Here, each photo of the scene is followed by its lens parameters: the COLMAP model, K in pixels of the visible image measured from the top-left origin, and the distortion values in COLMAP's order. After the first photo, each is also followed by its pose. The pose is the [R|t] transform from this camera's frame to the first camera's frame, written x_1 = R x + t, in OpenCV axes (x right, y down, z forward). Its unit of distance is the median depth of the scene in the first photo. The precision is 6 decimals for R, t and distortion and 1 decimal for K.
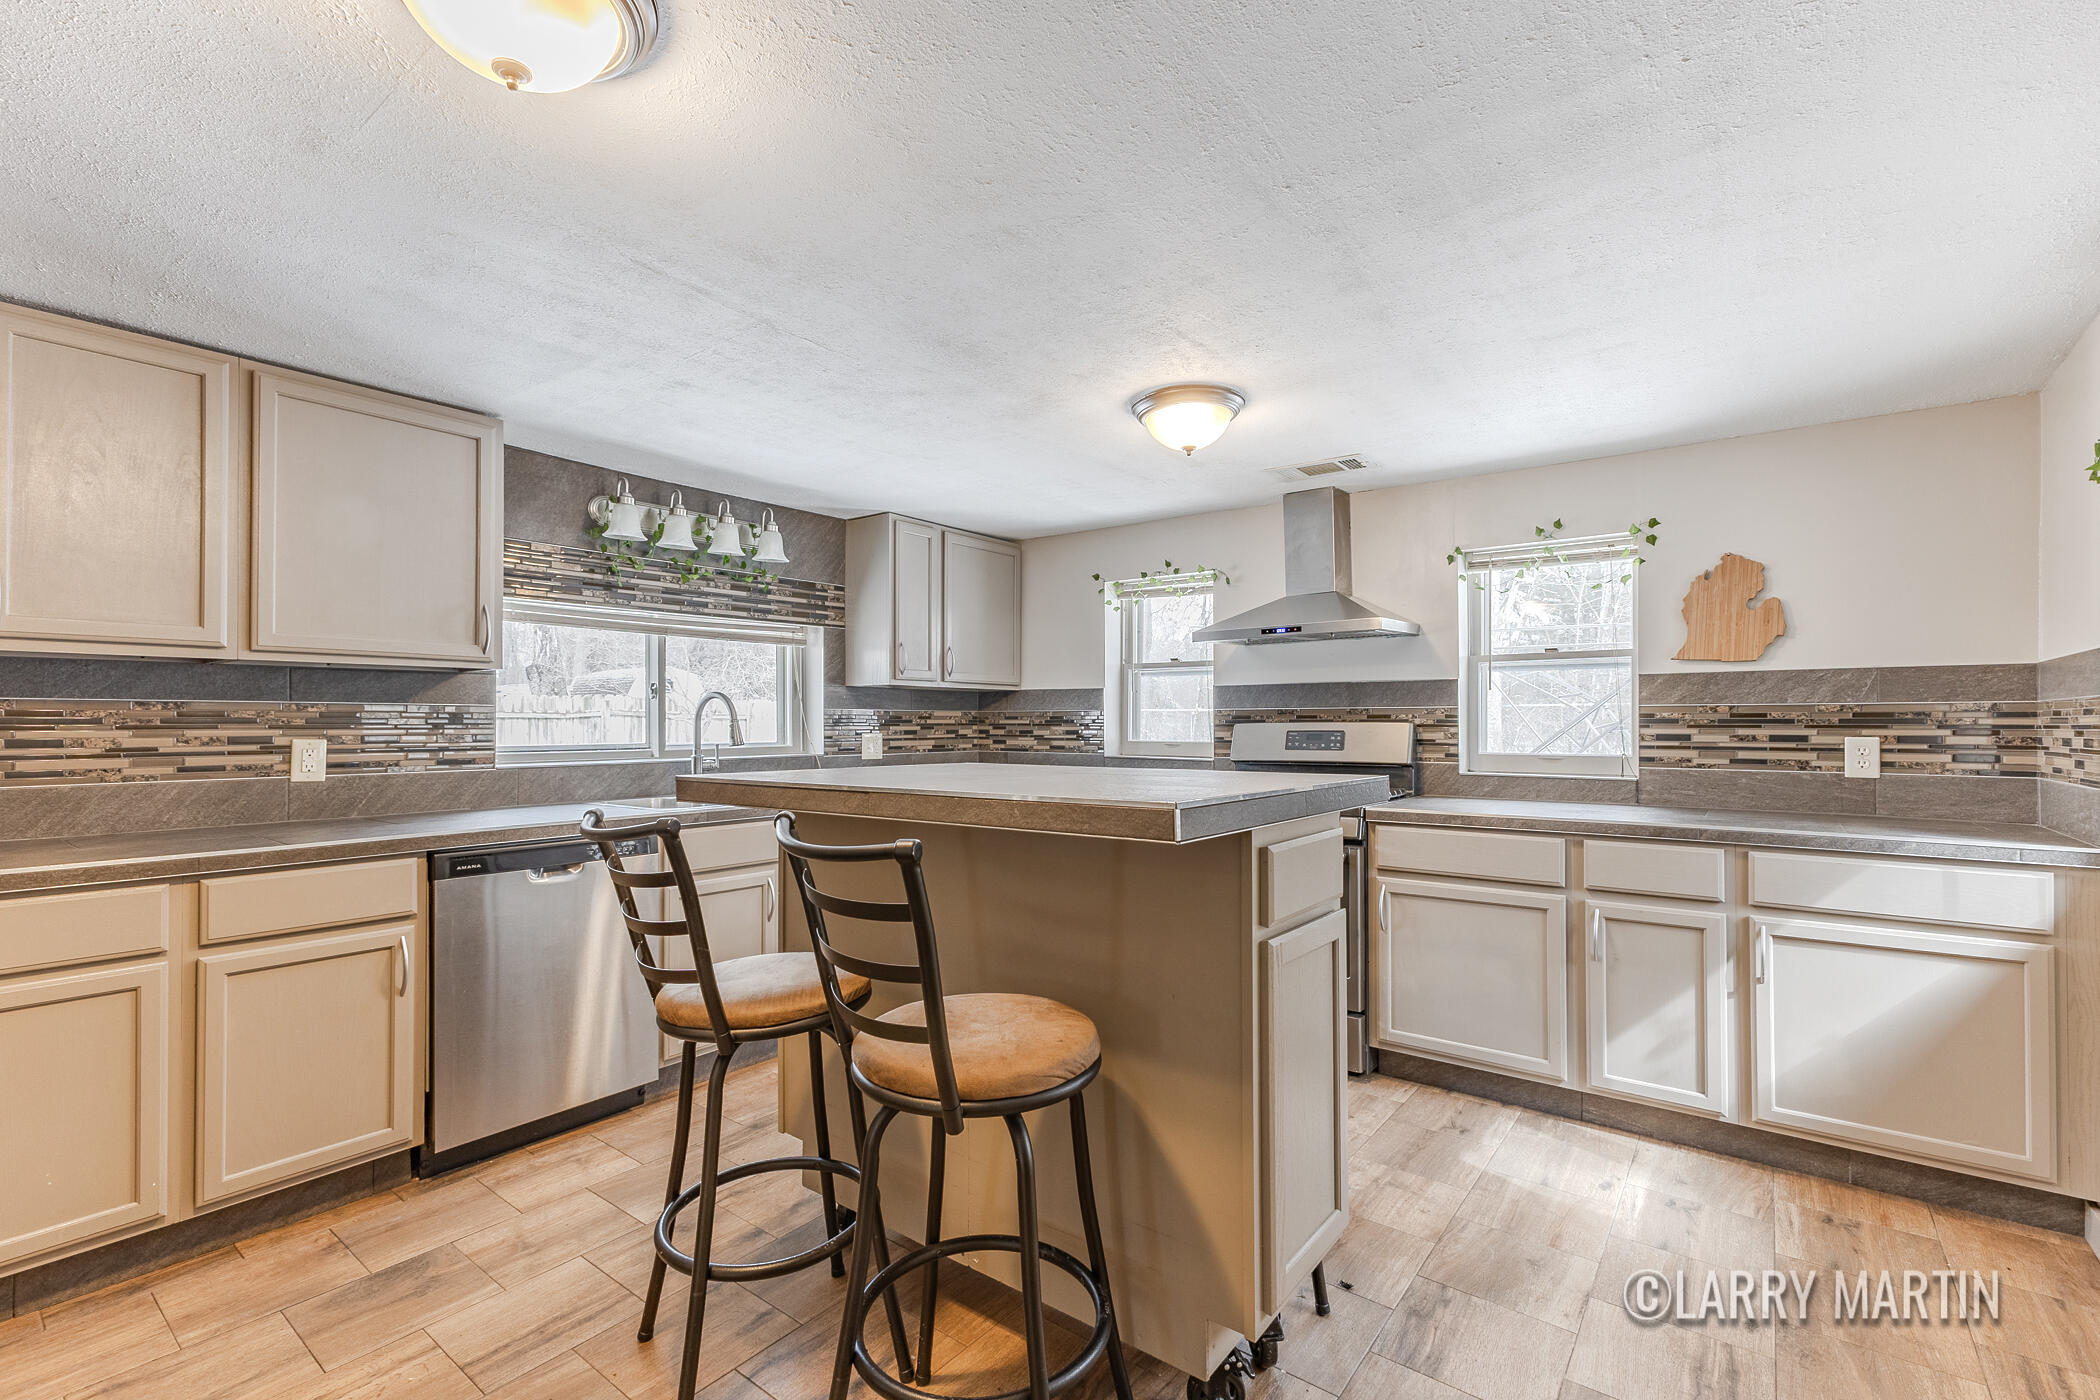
lens RADIAL K [[927.7, 0, 1051.7], [0, 927.7, 712.2], [0, 0, 1]] dist [0.019943, -0.001627]
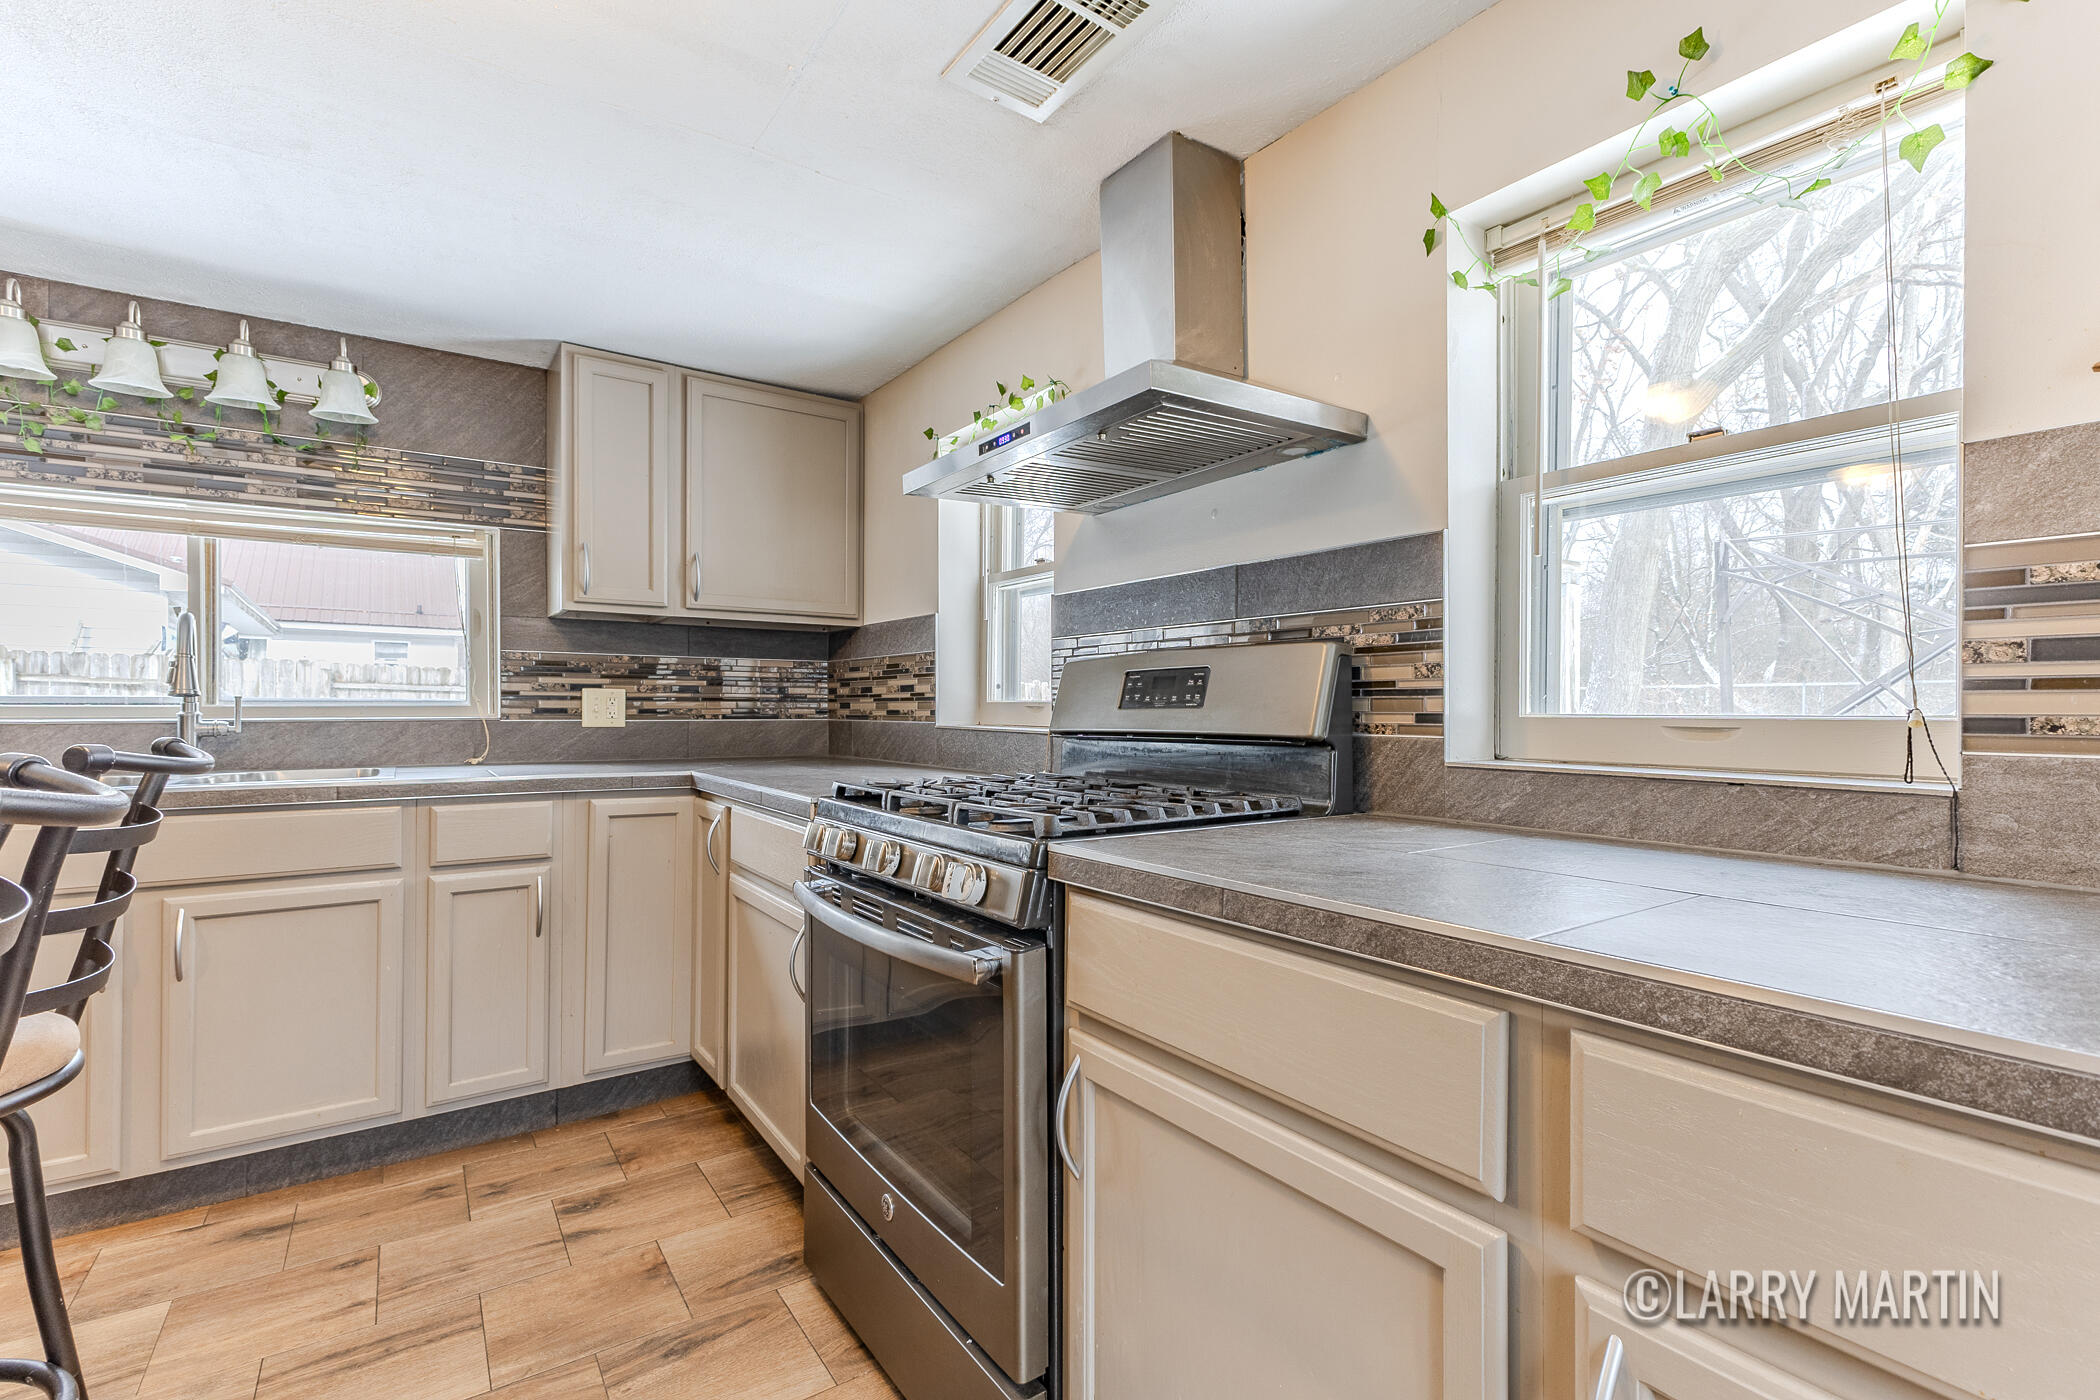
lens RADIAL K [[927.7, 0, 1052.1], [0, 927.7, 702.3], [0, 0, 1]] dist [0.019943, -0.001627]
pose [[0.950561, -0.000253, -0.310537, 0.400315], [0.001630, 0.999990, 0.004176, 0.037248], [0.310533, -0.004476, 0.950552, 0.559670]]
